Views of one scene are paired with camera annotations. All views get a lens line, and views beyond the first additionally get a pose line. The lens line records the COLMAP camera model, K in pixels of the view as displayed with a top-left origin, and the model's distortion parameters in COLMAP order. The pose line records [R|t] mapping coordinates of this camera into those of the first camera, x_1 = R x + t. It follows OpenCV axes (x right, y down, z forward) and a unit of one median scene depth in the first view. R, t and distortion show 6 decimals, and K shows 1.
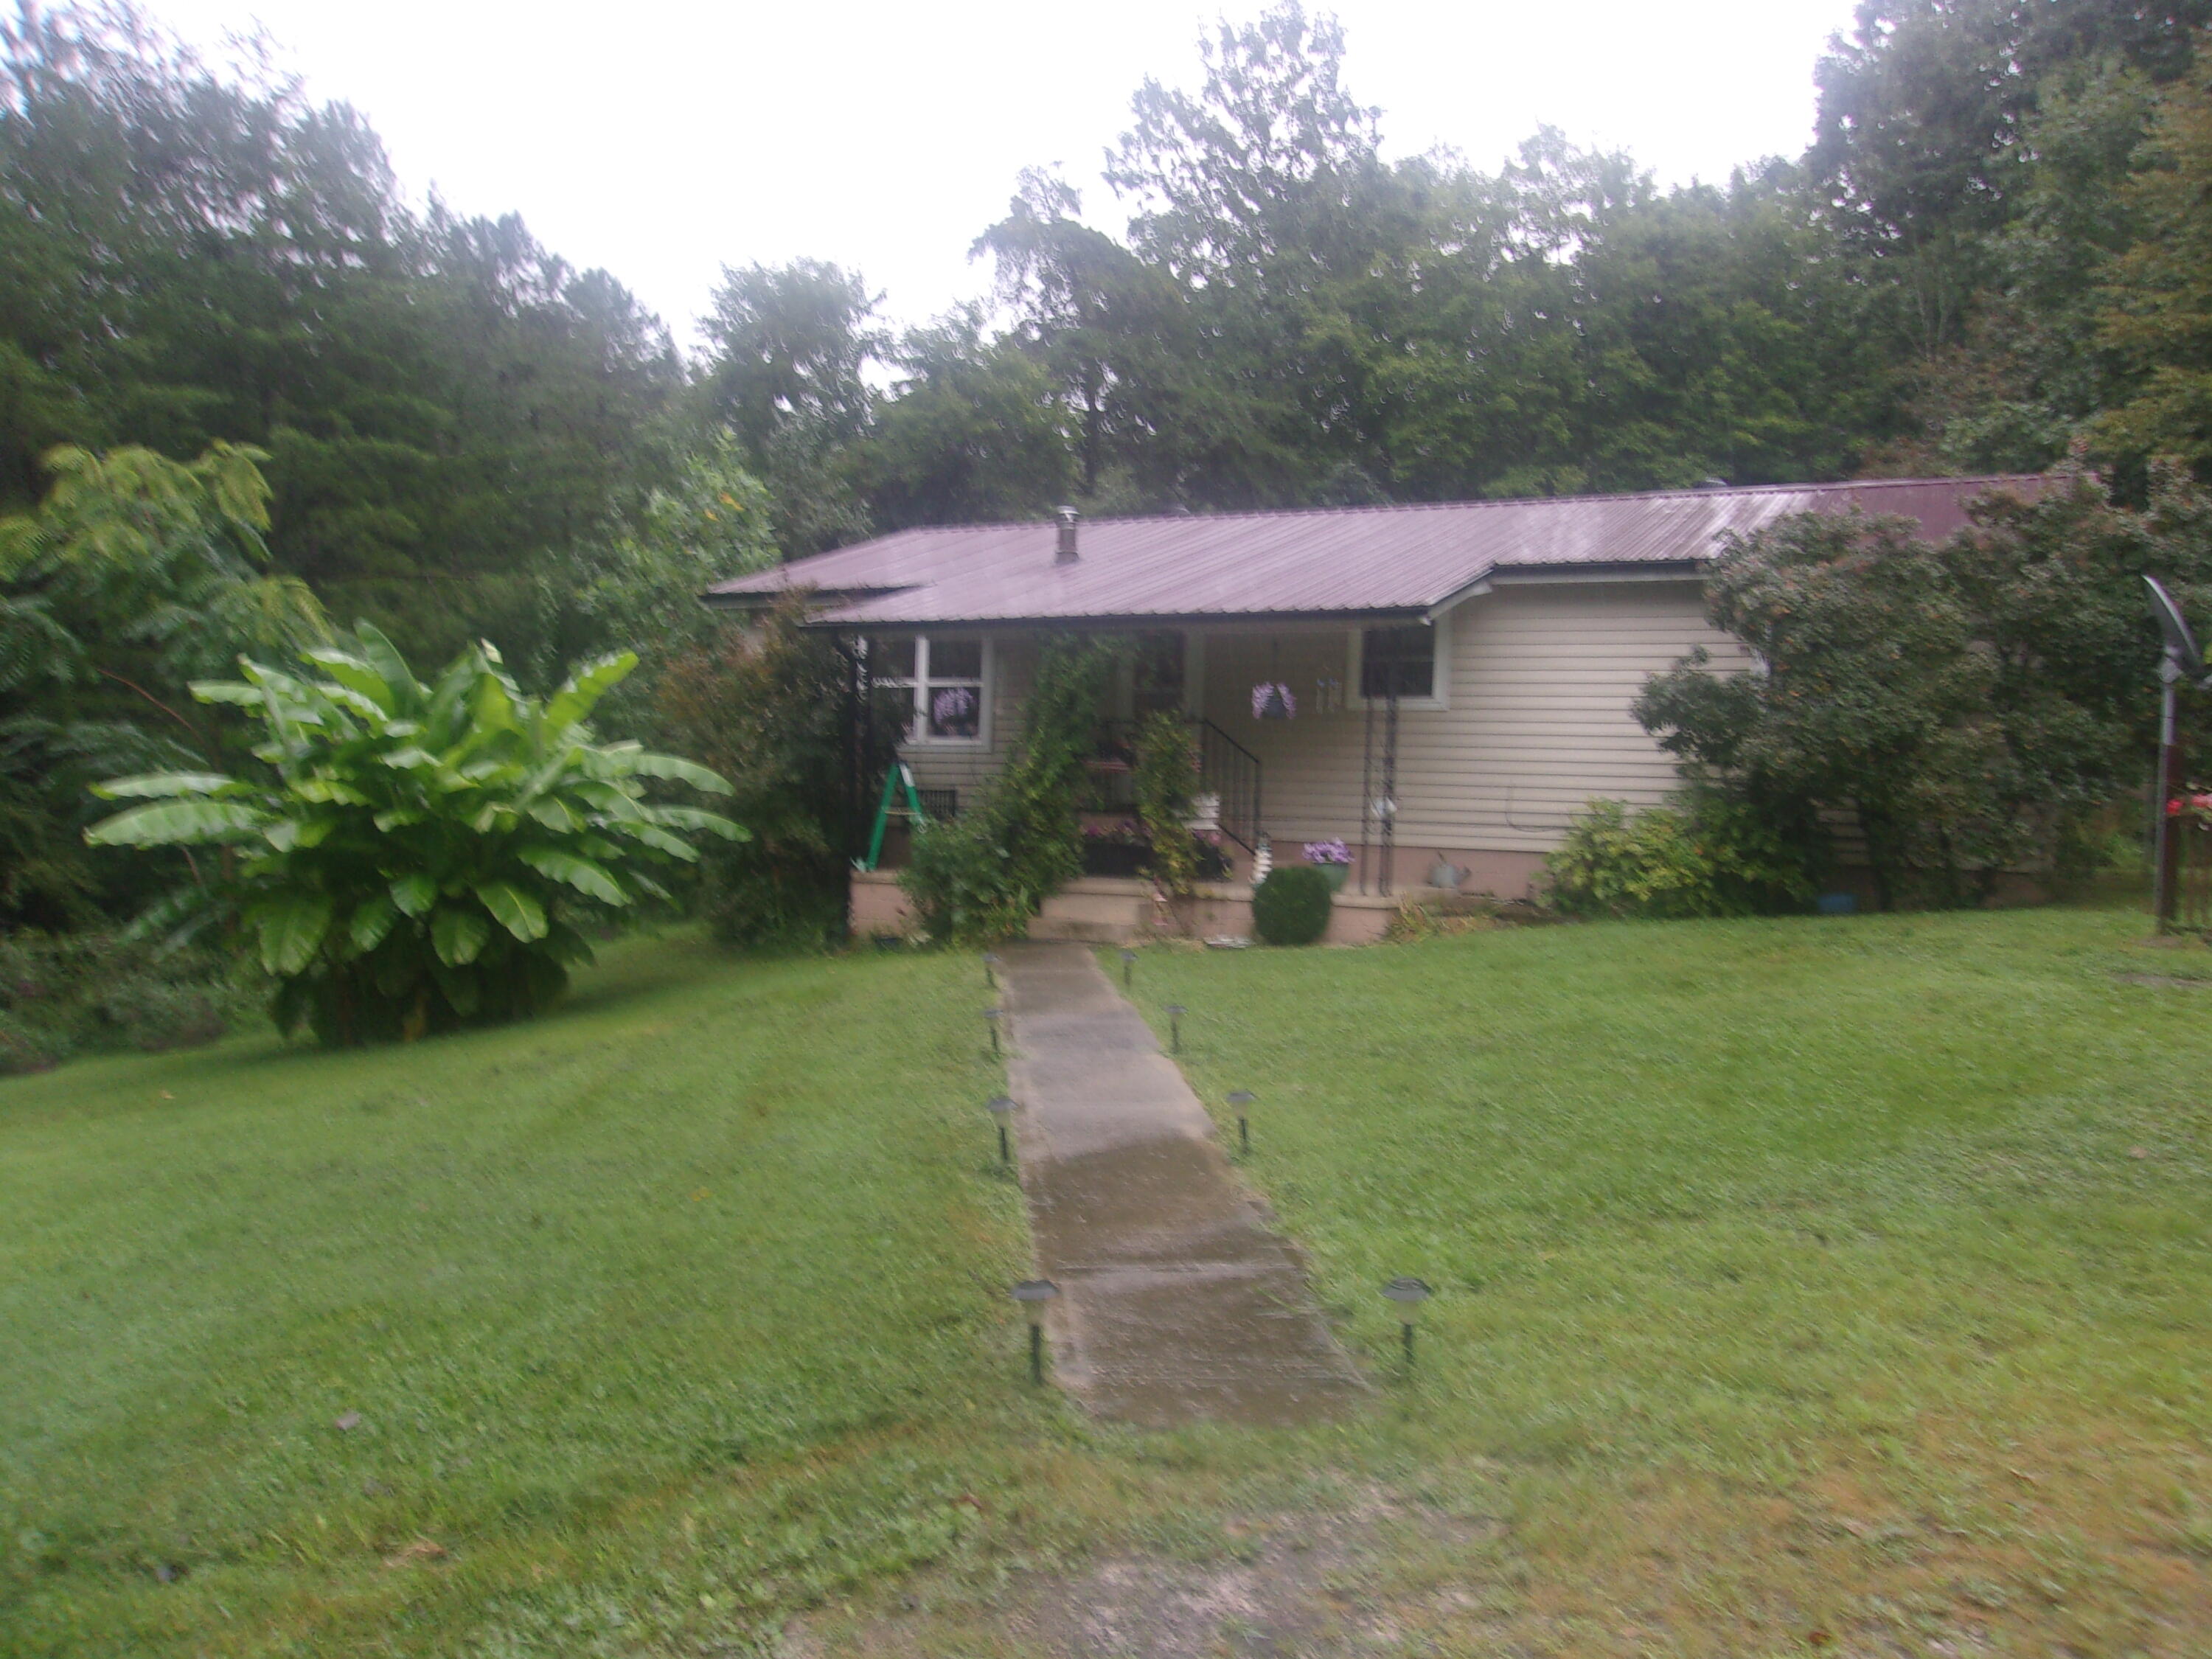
lens RADIAL K [[1774.1, 0, 1097.9], [0, 1774.1, 821.0], [0, 0, 1]] dist [-0.059260, 0.085804]
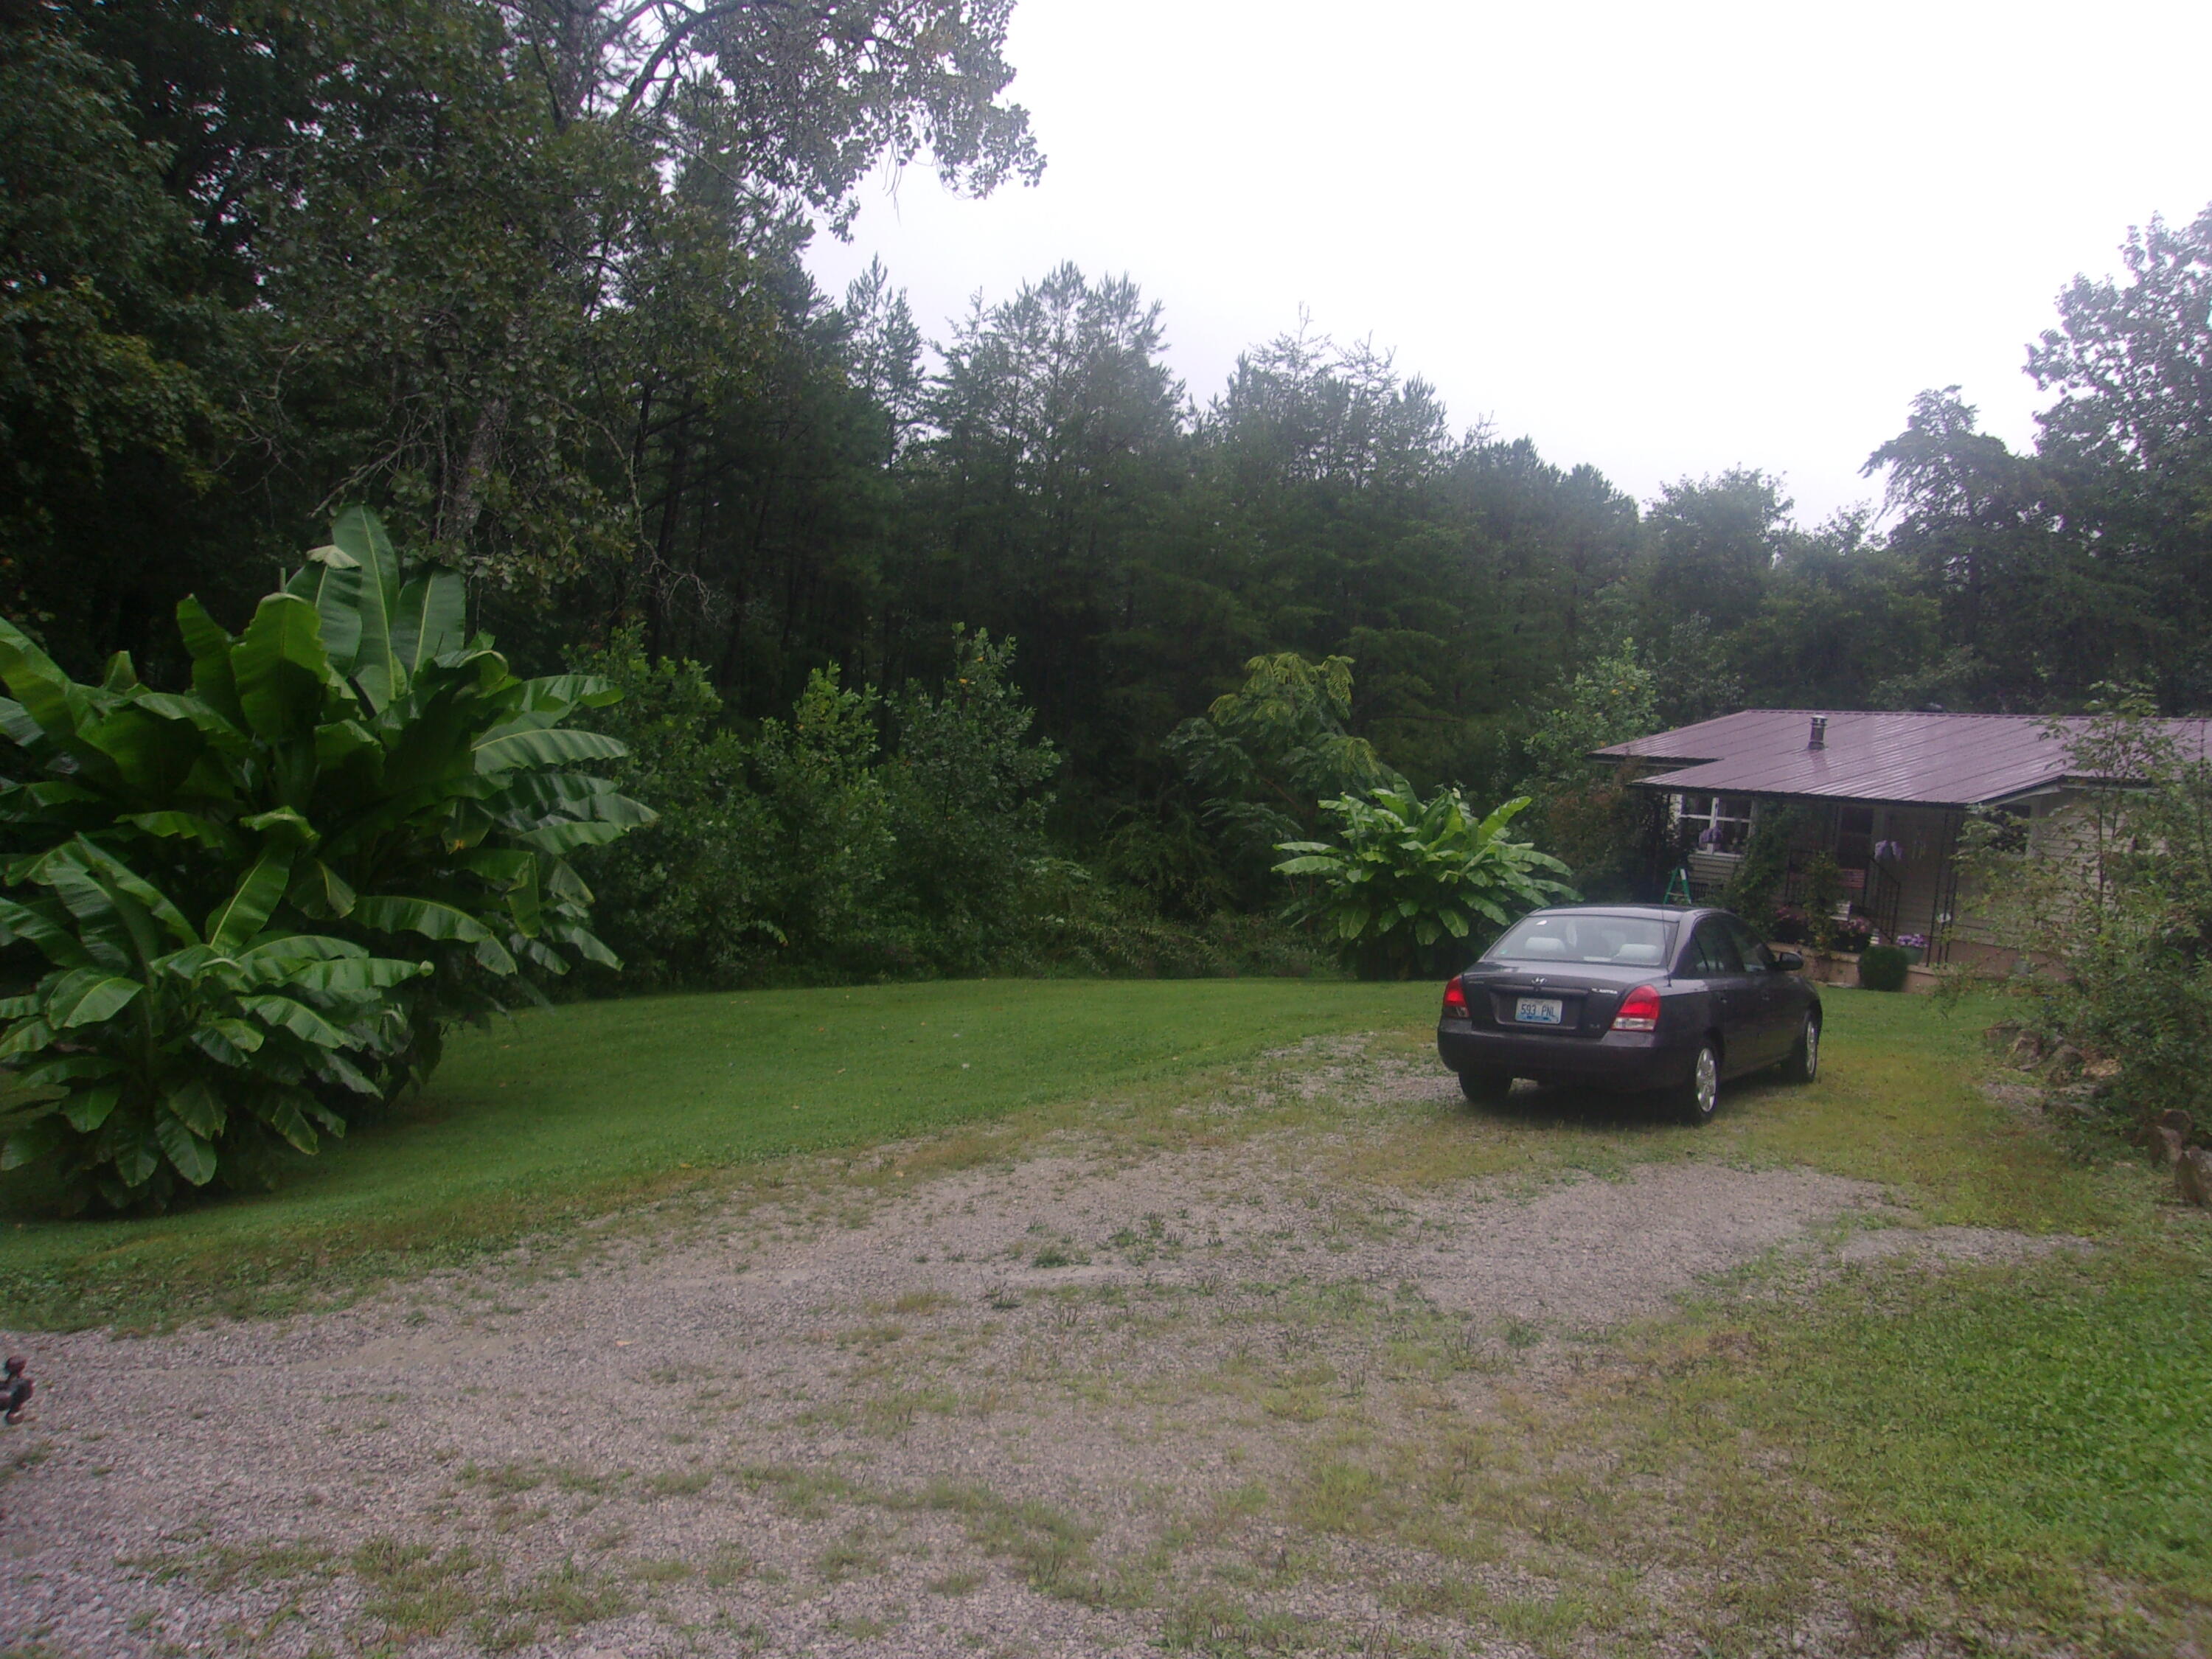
lens RADIAL K [[1774.1, 0, 1097.9], [0, 1774.1, 821.0], [0, 0, 1]] dist [-0.059260, 0.085804]
pose [[0.848954, 0.077358, -0.522773, 0.340976], [-0.096396, 0.995300, -0.009261, -0.006735], [0.519600, 0.058255, 0.852421, -0.865552]]
